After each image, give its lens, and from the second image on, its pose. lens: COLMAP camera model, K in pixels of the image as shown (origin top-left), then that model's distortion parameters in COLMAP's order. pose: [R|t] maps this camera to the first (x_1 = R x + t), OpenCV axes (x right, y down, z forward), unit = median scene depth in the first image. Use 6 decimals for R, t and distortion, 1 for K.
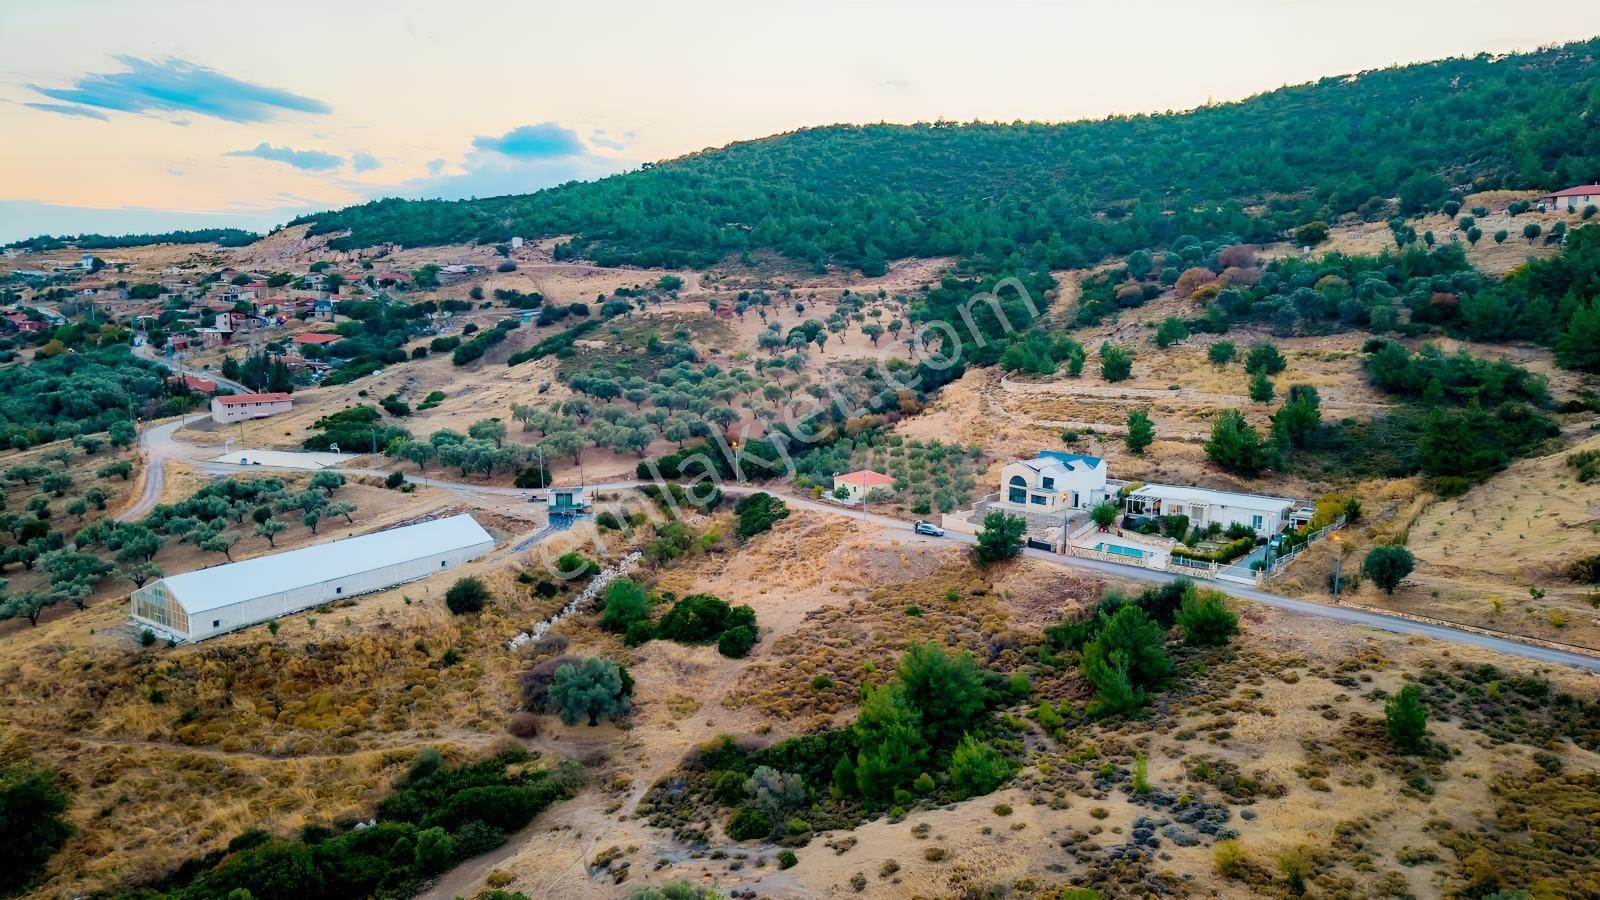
lens RADIAL K [[1068.0, 0, 796.9], [0, 1068.0, 447.1], [0, 0, 1]] dist [0.055269, -0.084167]
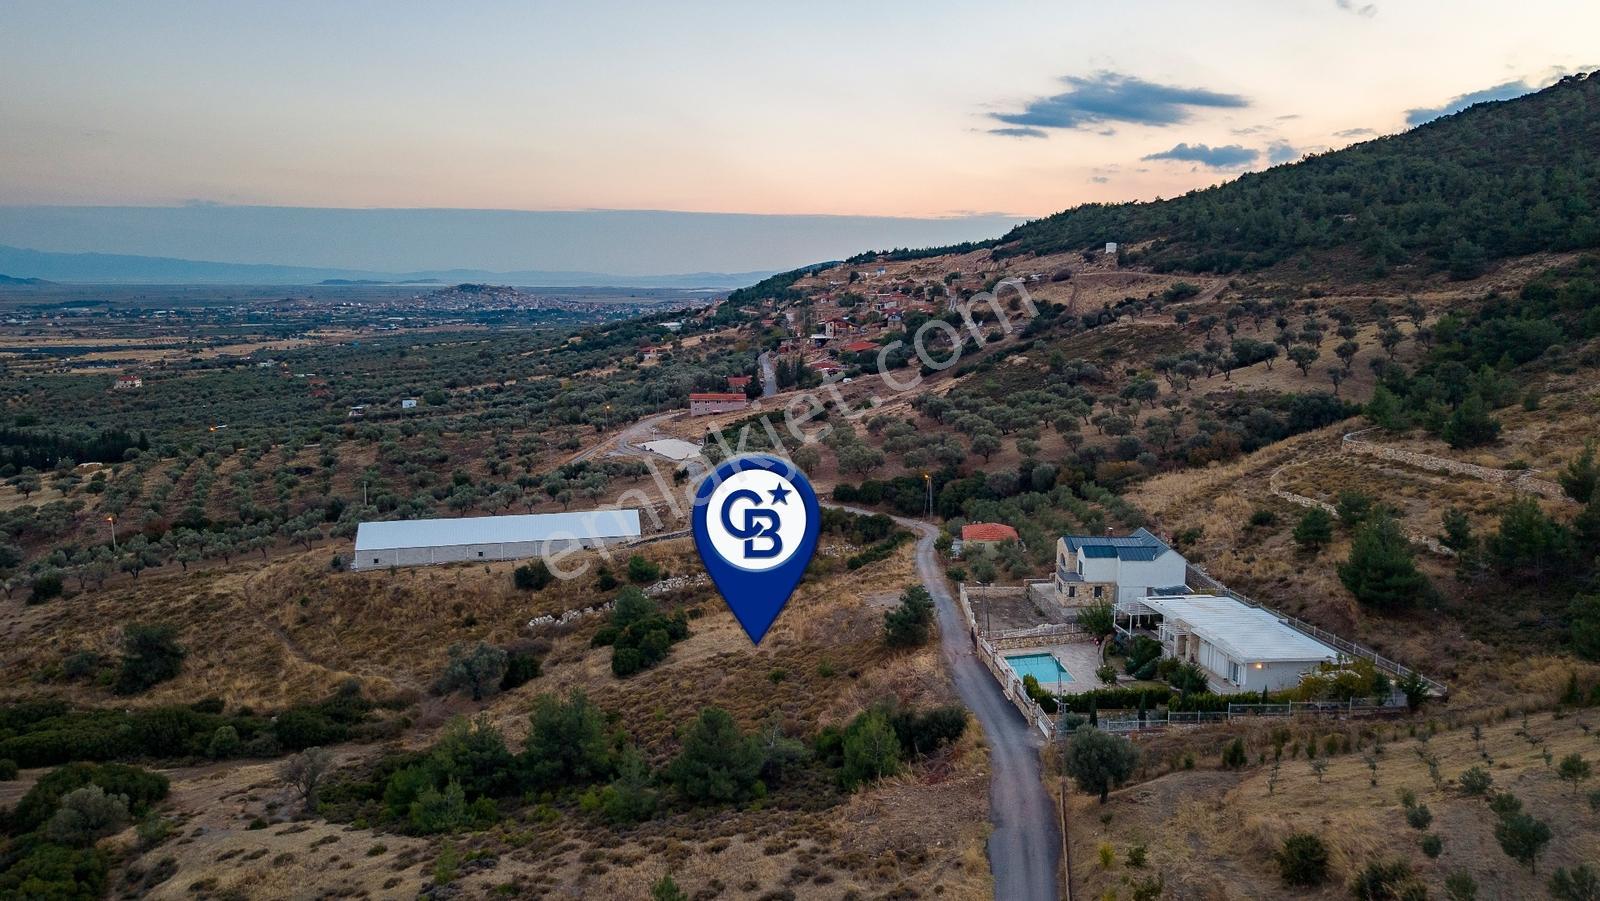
lens RADIAL K [[1105.8, 0, 796.5], [0, 1105.8, 455.4], [0, 0, 1]] dist [0.049051, -0.070510]
pose [[0.713884, 0.098846, -0.693252, 0.753848], [-0.096144, 0.994447, 0.042786, -0.074774], [0.693632, 0.036107, 0.719424, 0.327355]]
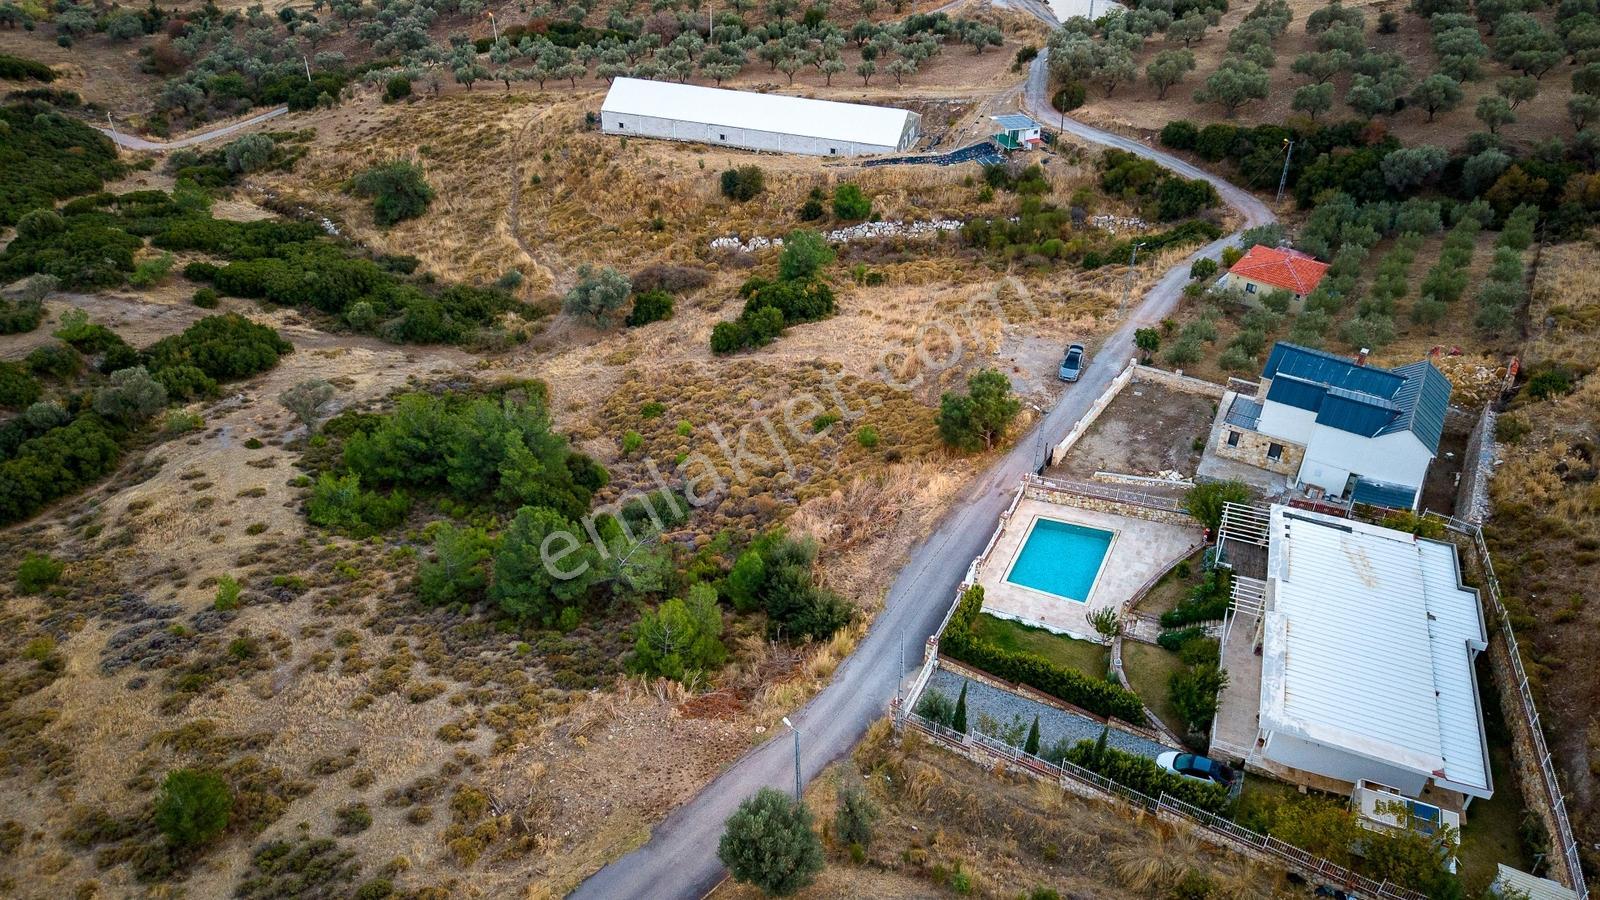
lens RADIAL K [[1105.8, 0, 796.5], [0, 1105.8, 454.9], [0, 0, 1]] dist [0.049051, -0.070510]
pose [[0.244735, 0.552761, -0.796593, 0.709727], [-0.149412, 0.833264, 0.532304, -0.221850], [0.958009, -0.011253, 0.286518, 0.767289]]
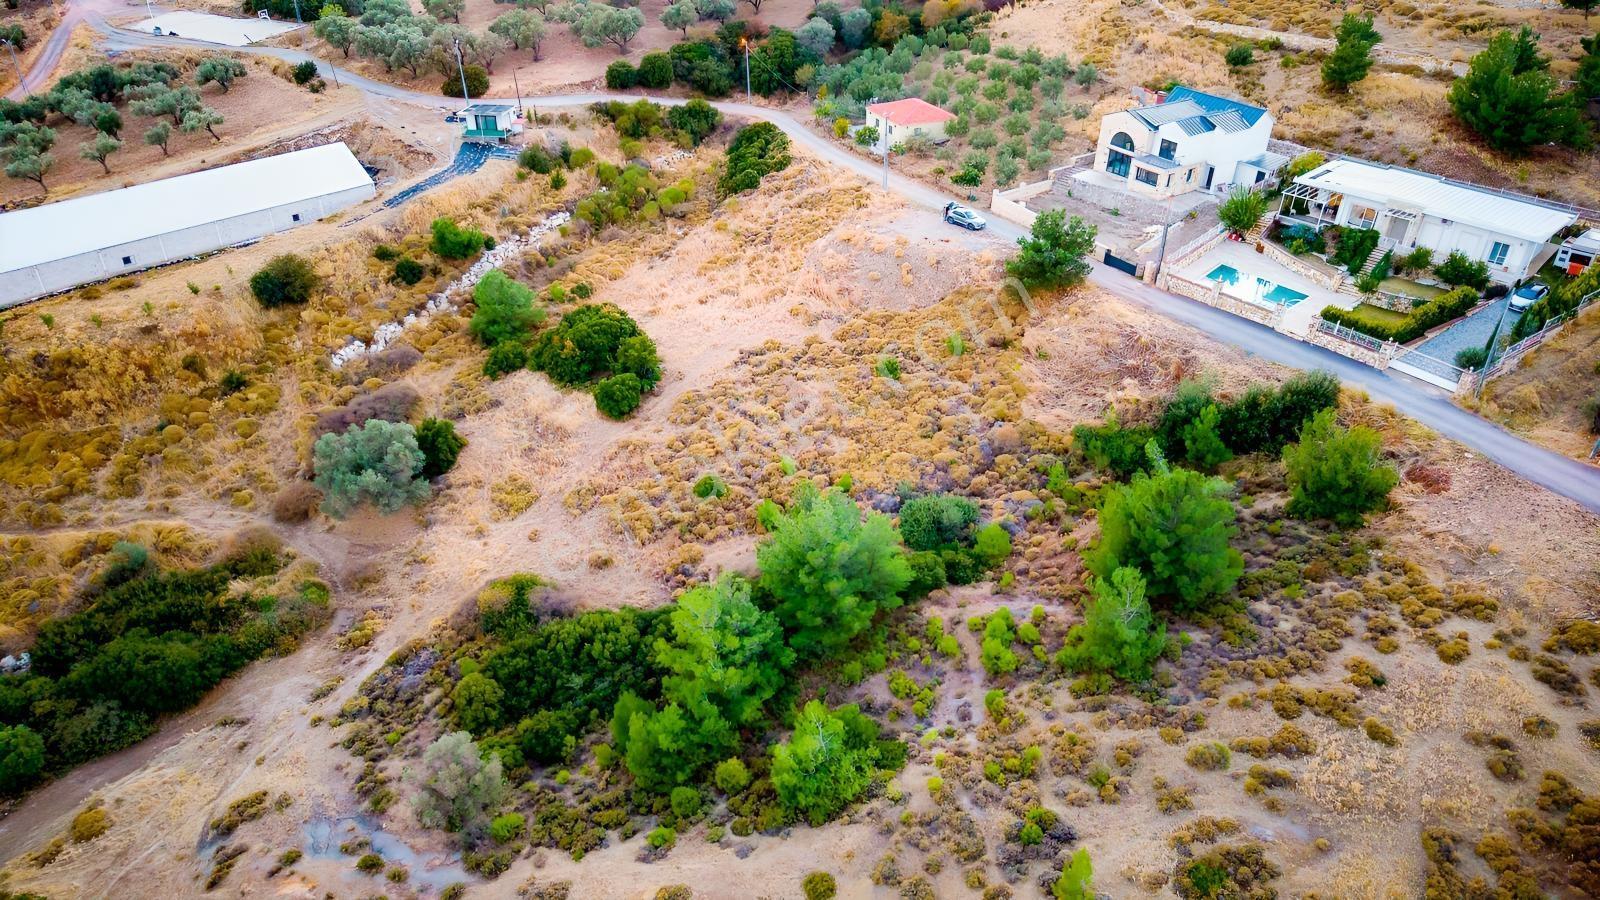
lens RADIAL K [[1068.8, 0, 795.9], [0, 1068.8, 449.9], [0, 0, 1]] dist [0.030396, -0.031545]
pose [[0.983672, 0.101729, -0.148463, 0.155085], [-0.033209, 0.913352, 0.405814, -0.065591], [0.176882, -0.394257, 0.901817, 0.375141]]
